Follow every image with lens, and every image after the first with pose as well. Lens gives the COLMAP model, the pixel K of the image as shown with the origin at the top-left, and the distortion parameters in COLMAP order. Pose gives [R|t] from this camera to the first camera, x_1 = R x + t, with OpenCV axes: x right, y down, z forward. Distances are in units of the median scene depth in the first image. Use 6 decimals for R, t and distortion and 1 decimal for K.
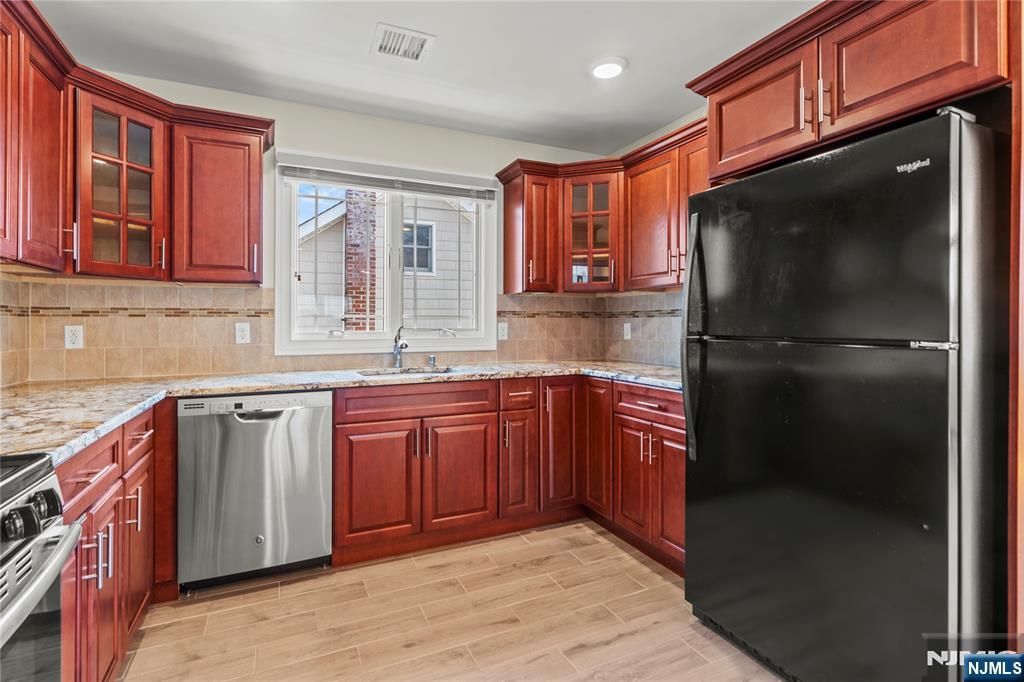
lens RADIAL K [[497.5, 0, 503.9], [0, 497.5, 320.5], [0, 0, 1]] dist [0.005870, -0.000939]
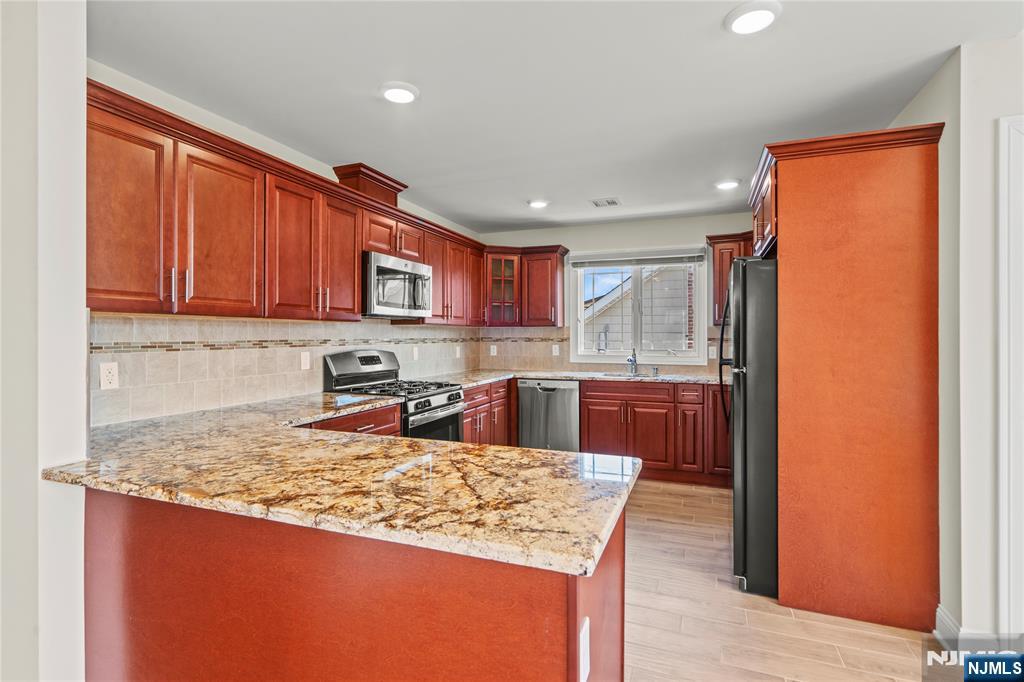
lens RADIAL K [[497.5, 0, 511.0], [0, 497.5, 333.9], [0, 0, 1]] dist [0.005870, -0.000939]
pose [[0.695870, 0.001994, -0.718165, 0.845510], [0.001853, 0.999988, 0.004572, -0.053371], [0.718165, -0.004513, 0.695858, -0.543995]]
